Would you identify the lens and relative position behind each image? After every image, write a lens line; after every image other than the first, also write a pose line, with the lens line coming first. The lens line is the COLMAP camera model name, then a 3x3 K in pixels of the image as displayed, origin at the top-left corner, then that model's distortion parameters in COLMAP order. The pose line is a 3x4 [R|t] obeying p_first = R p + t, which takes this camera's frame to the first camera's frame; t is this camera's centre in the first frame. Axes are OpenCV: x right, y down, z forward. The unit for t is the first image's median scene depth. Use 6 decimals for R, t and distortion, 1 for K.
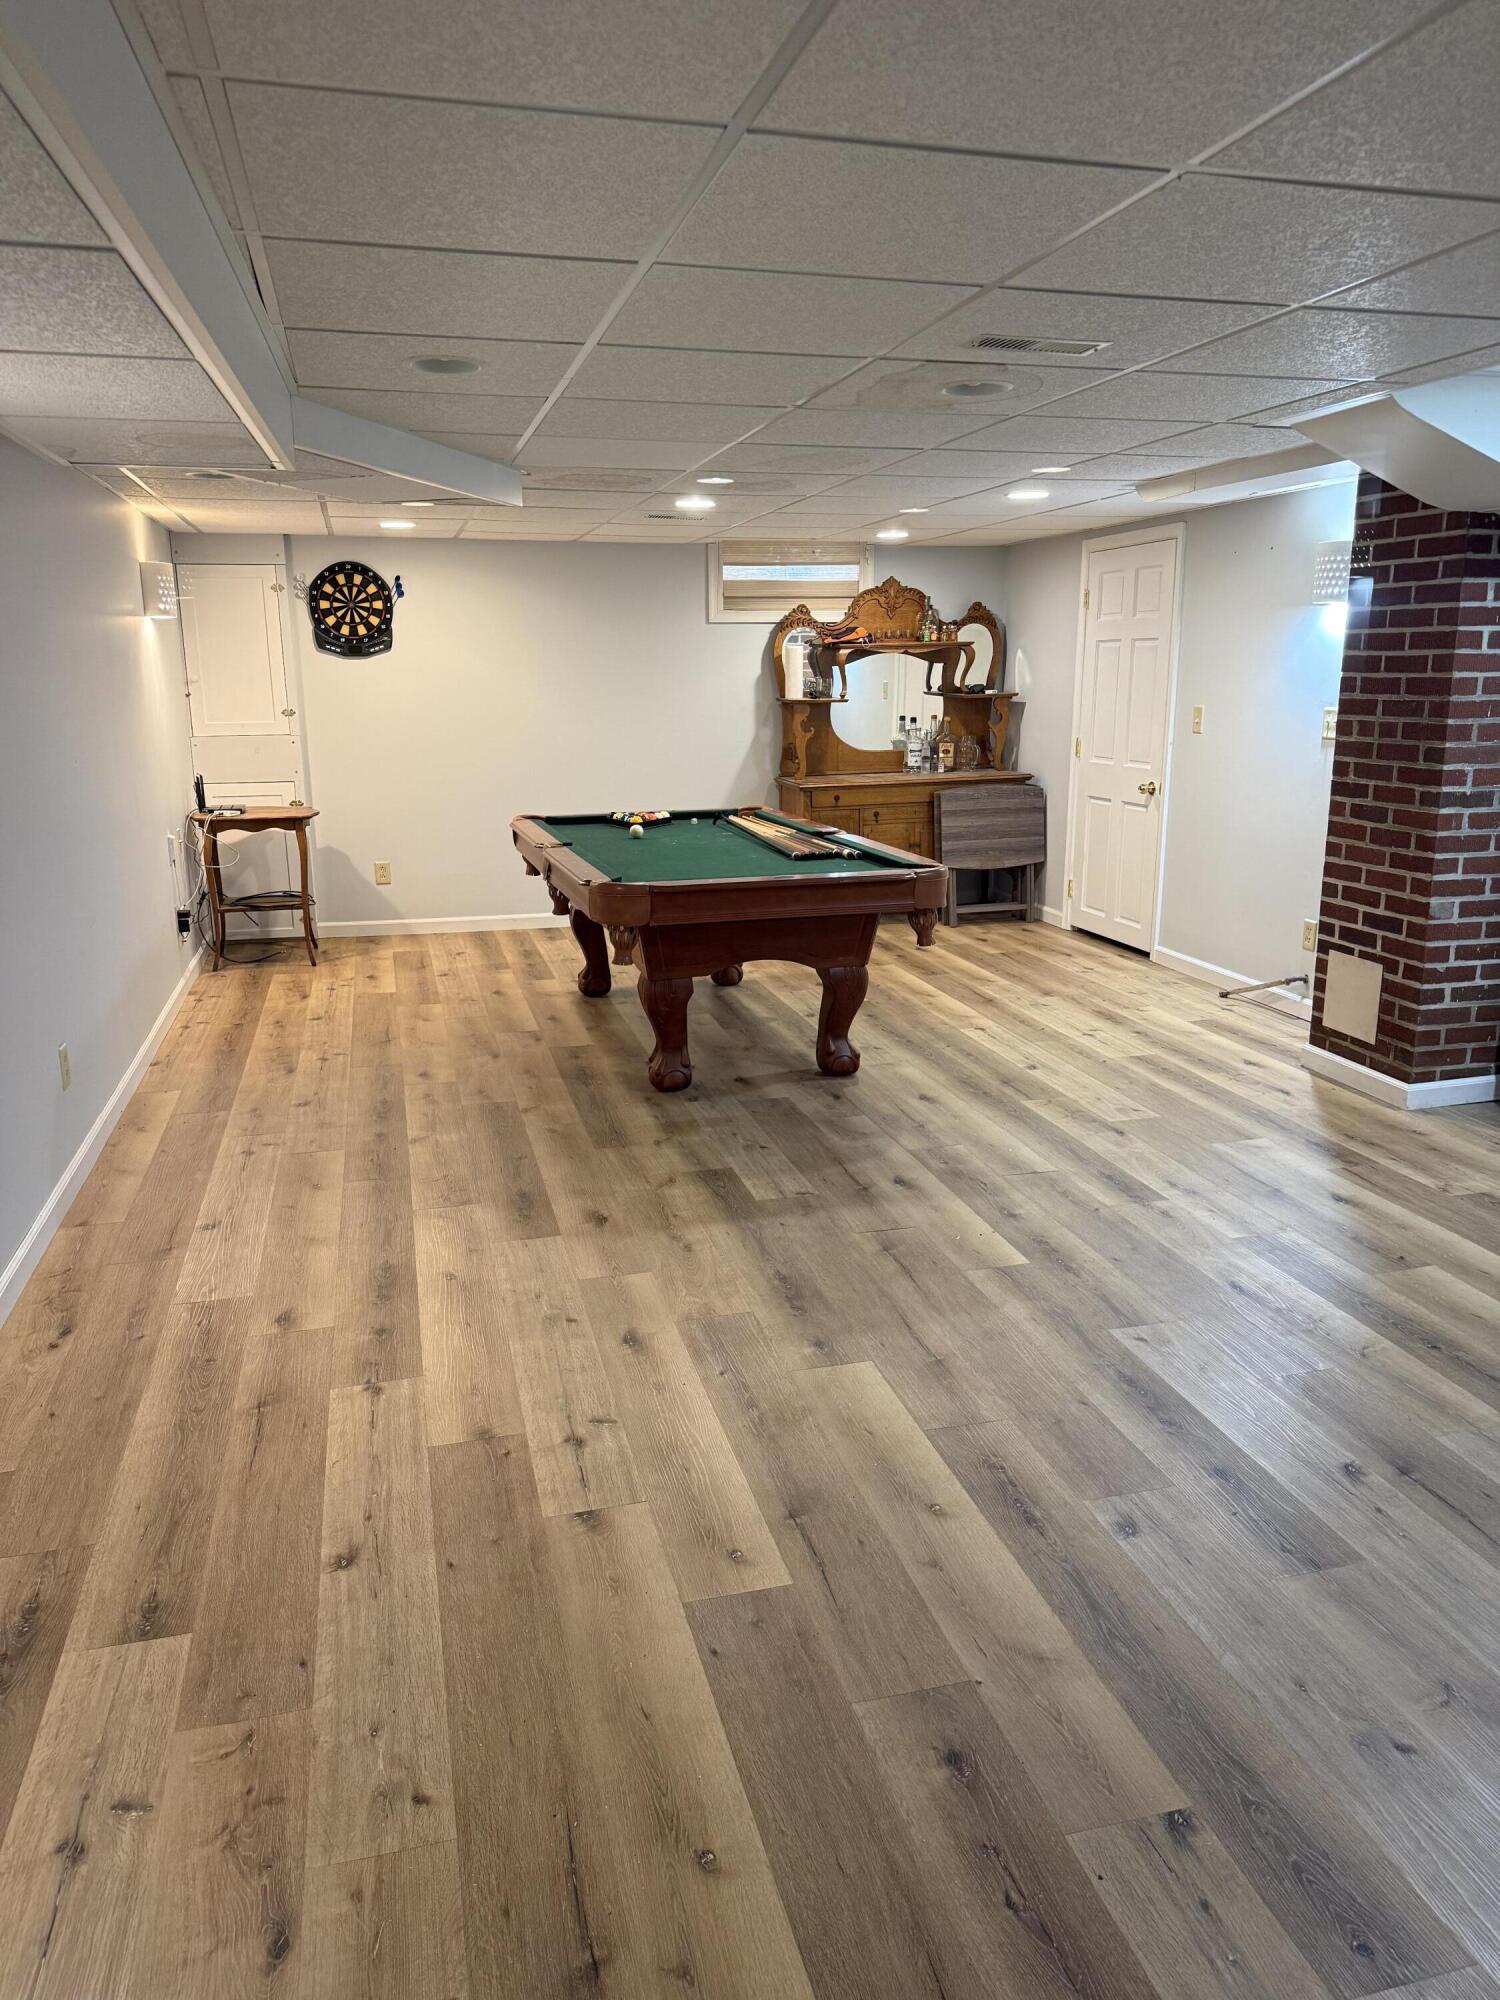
lens RADIAL K [[1415.2, 0, 750.4], [0, 1415.2, 999.5], [0, 0, 1]] dist [0.071506, -0.072419]
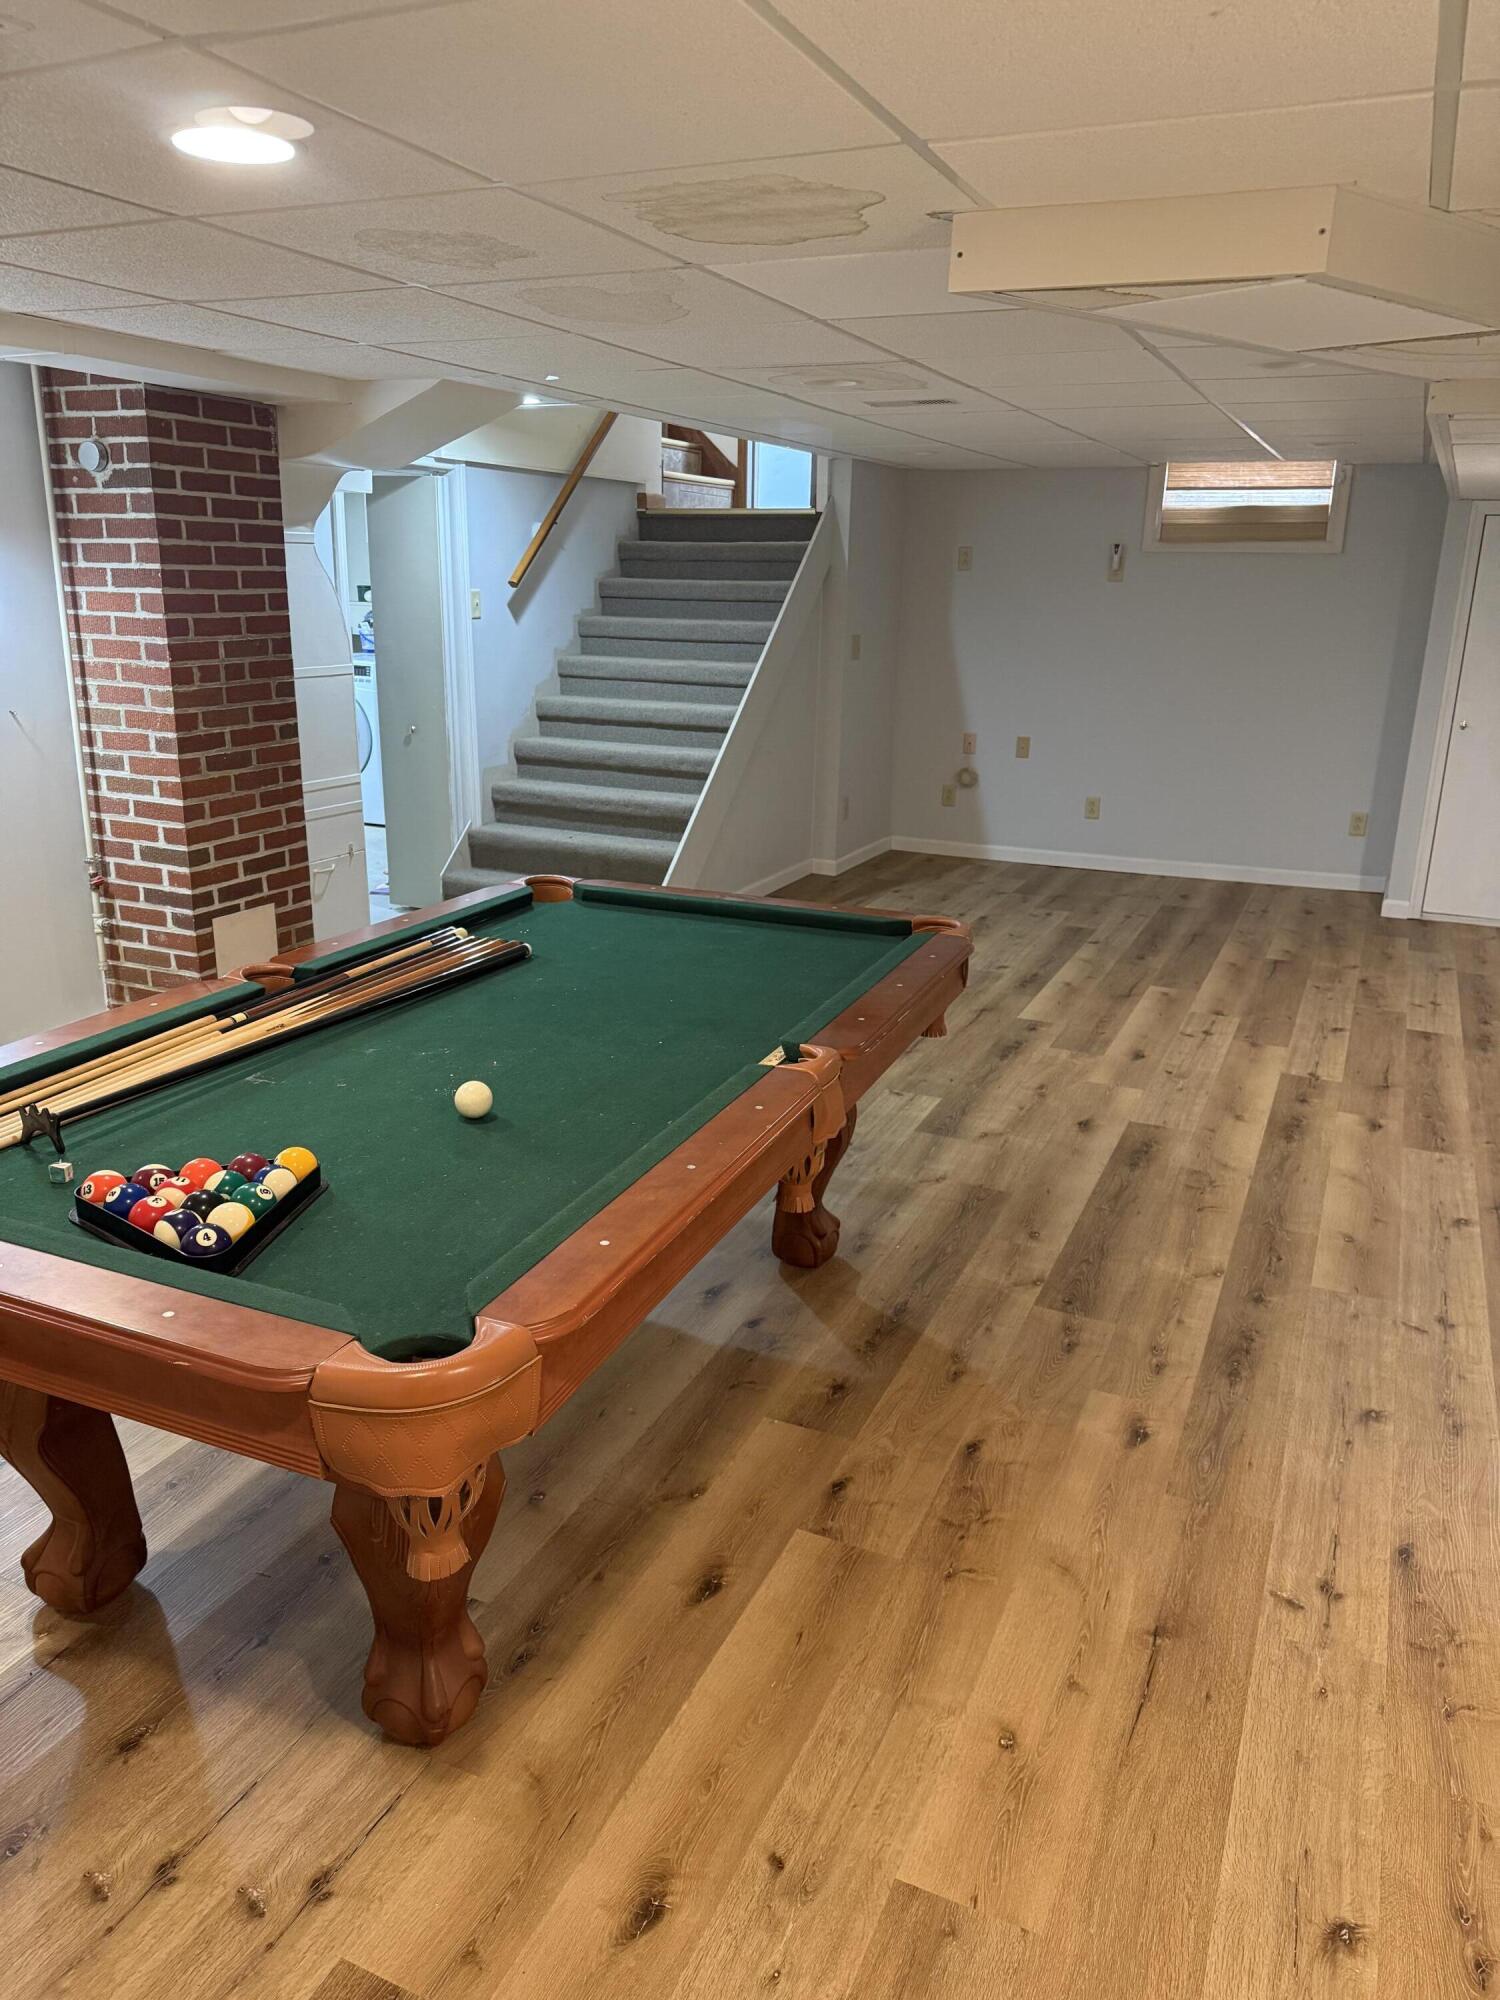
lens RADIAL K [[1415.2, 0, 744.6], [0, 1415.2, 1002.7], [0, 0, 1]] dist [0.071506, -0.072419]
pose [[-0.777751, -0.192383, 0.598408, -0.472722], [0.131856, 0.880896, 0.454574, -0.406721], [-0.614587, 0.432449, -0.659751, 1.606445]]
